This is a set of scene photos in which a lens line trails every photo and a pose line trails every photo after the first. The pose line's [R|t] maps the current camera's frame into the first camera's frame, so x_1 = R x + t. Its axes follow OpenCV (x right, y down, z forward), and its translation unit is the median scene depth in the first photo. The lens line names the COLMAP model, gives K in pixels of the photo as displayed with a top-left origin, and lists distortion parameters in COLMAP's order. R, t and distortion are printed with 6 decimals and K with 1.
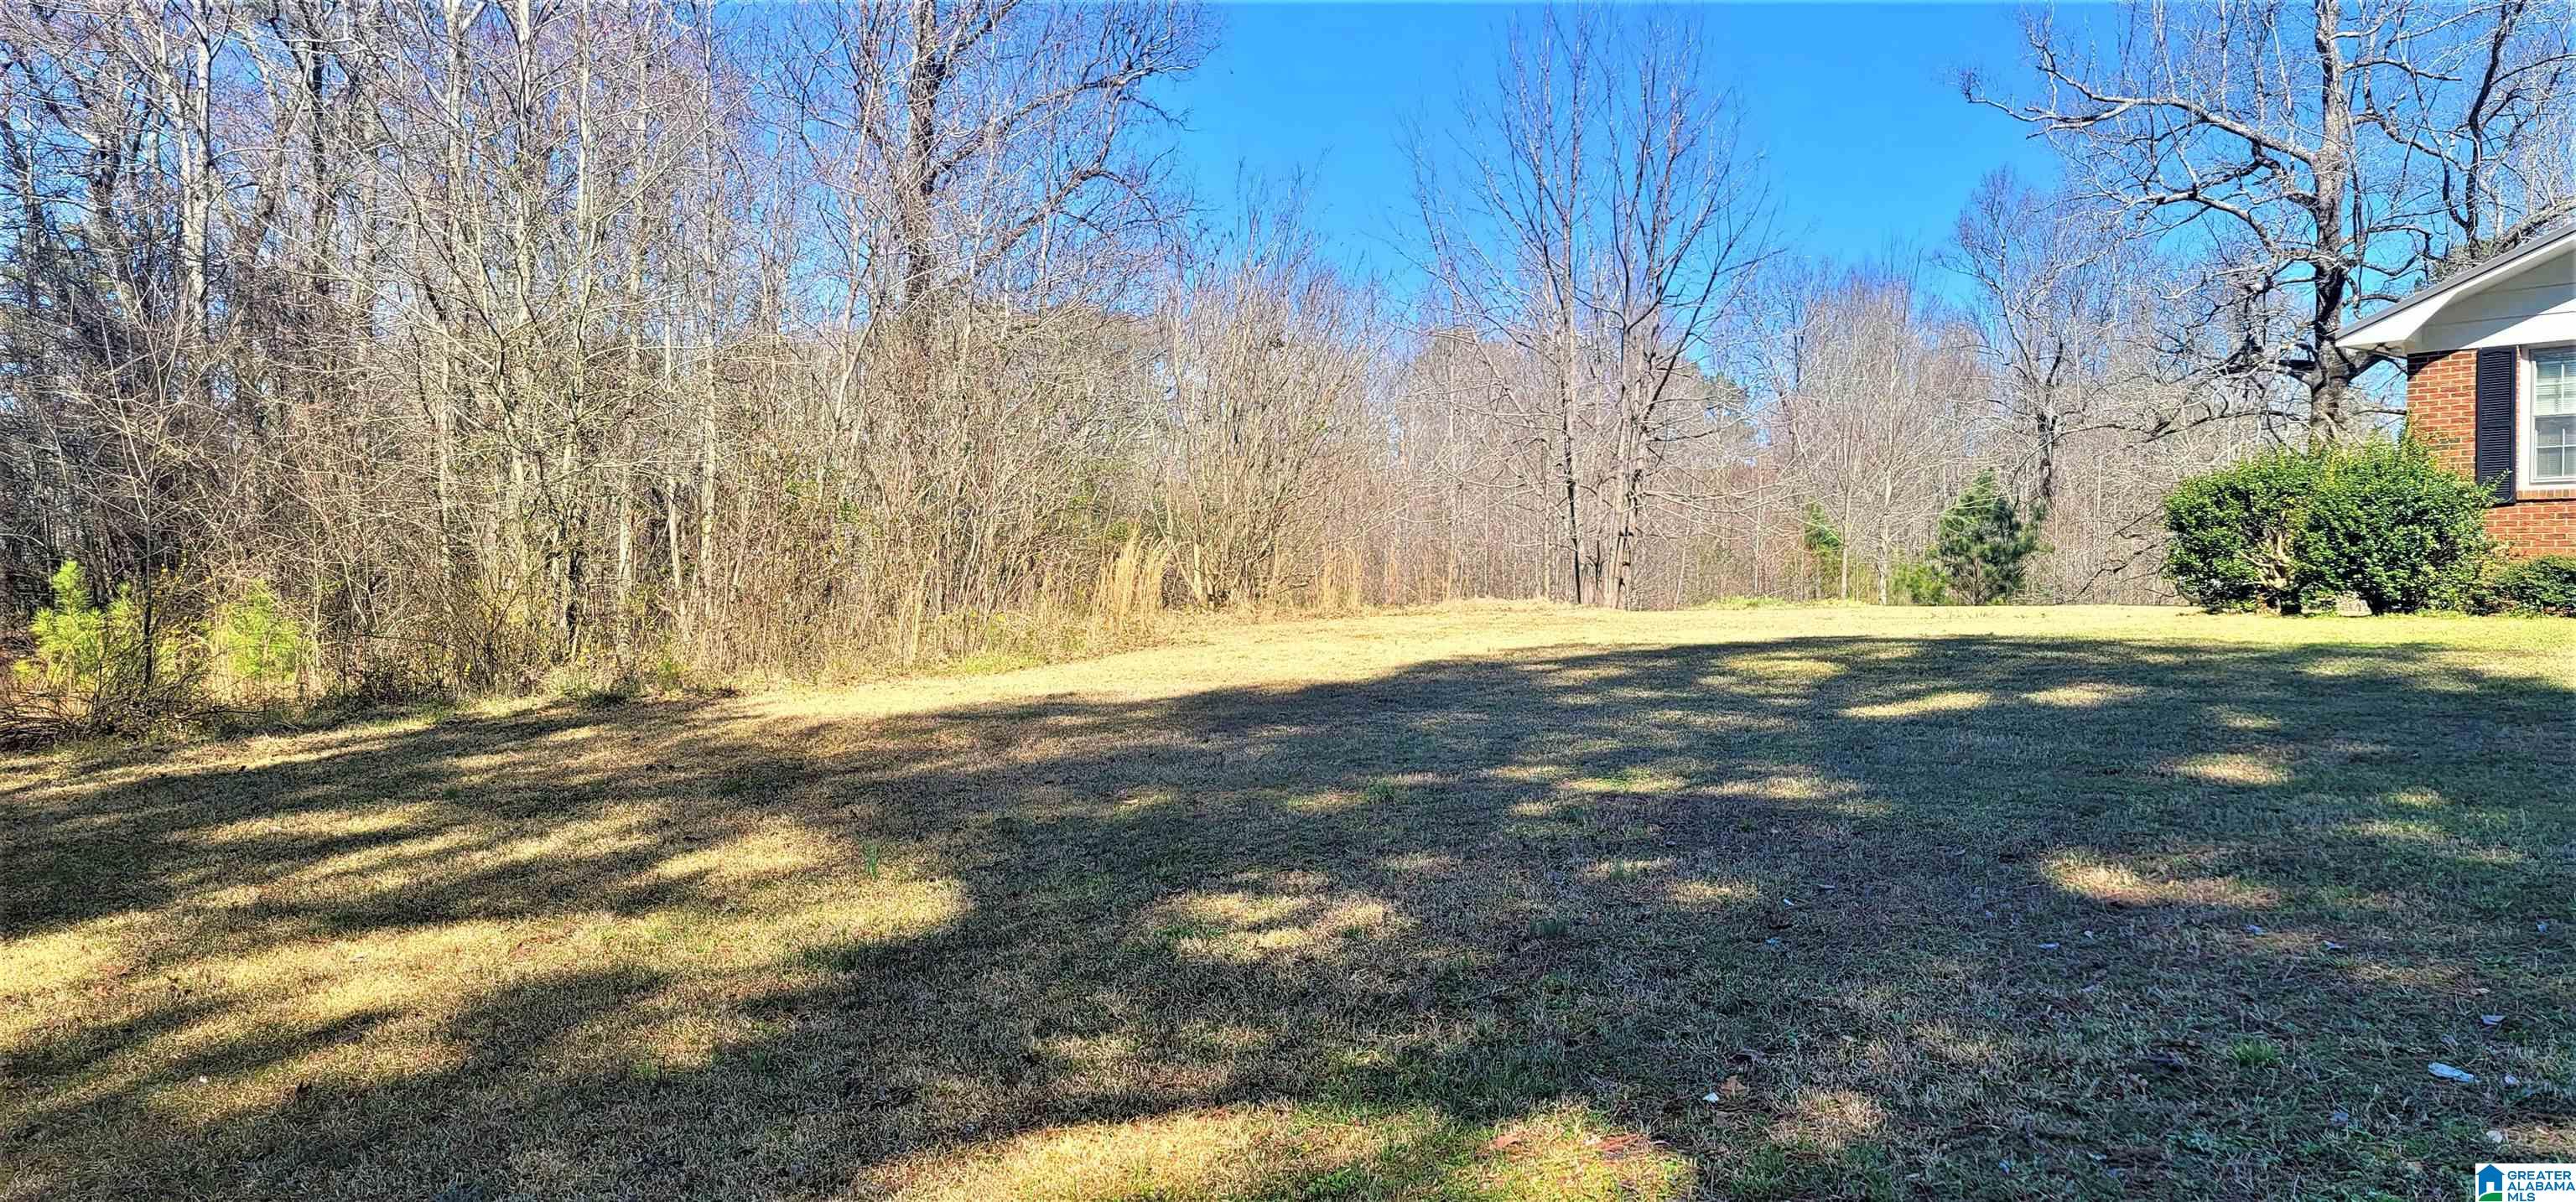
lens RADIAL K [[1871.5, 0, 1275.7], [0, 1871.5, 581.4], [0, 0, 1]] dist [0.100538, -0.101617]
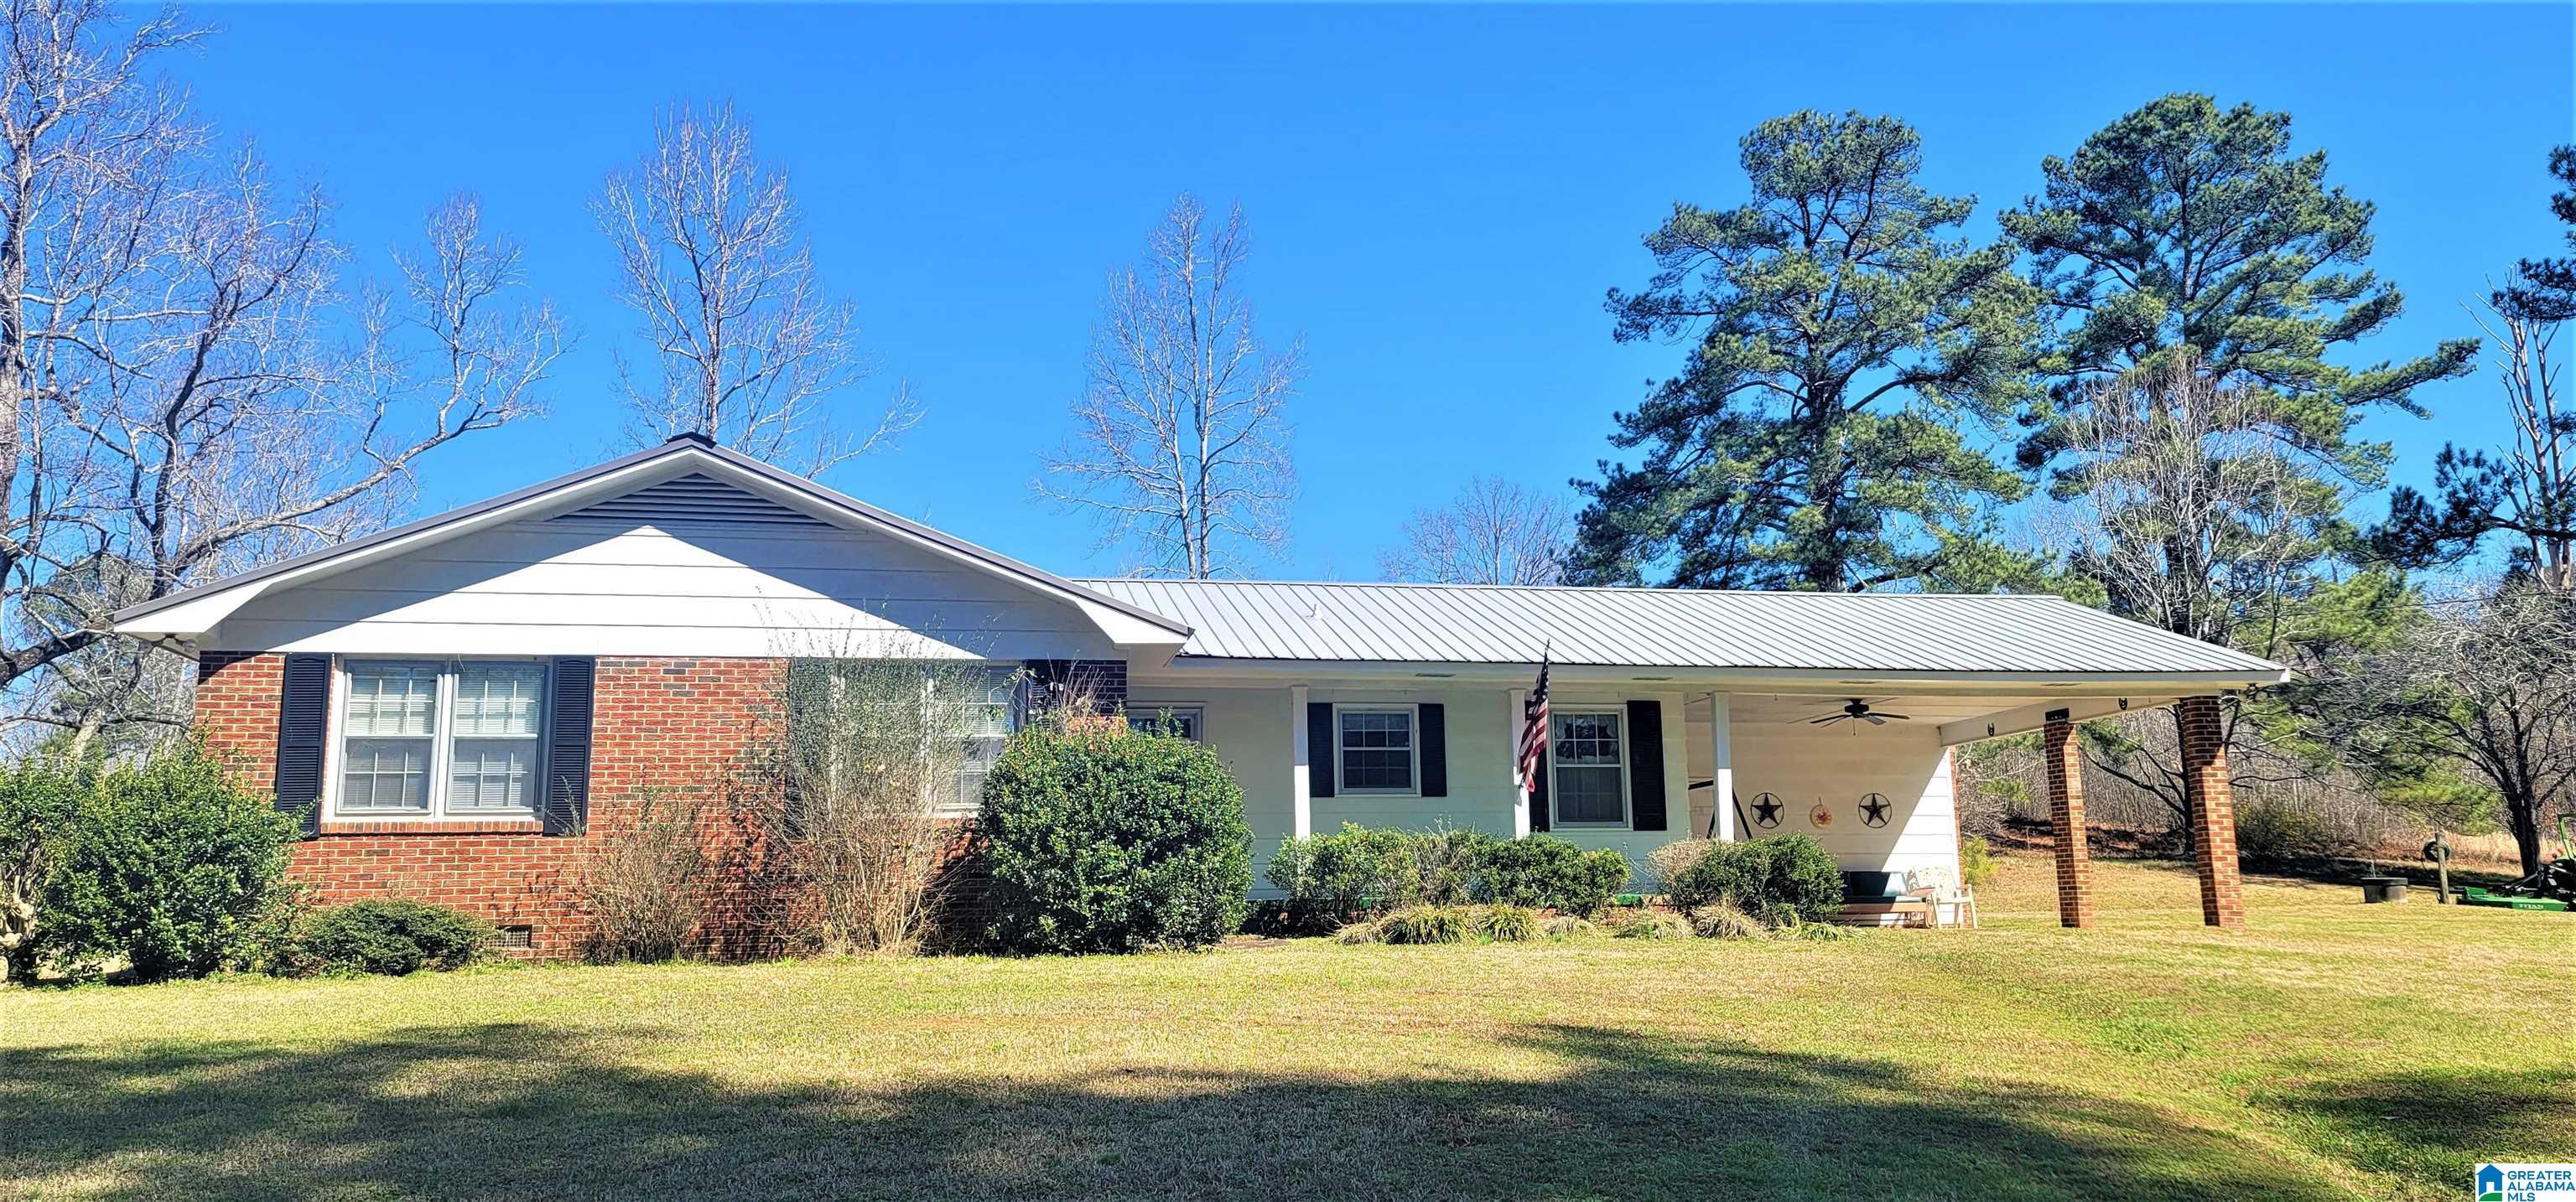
lens RADIAL K [[1871.5, 0, 1275.7], [0, 1871.5, 581.4], [0, 0, 1]] dist [0.100538, -0.101617]
pose [[0.429831, 0.138996, 0.892147, 0.057713], [0.009444, 0.987334, -0.158376, -0.015110], [-0.902860, 0.076500, 0.423074, 0.250945]]
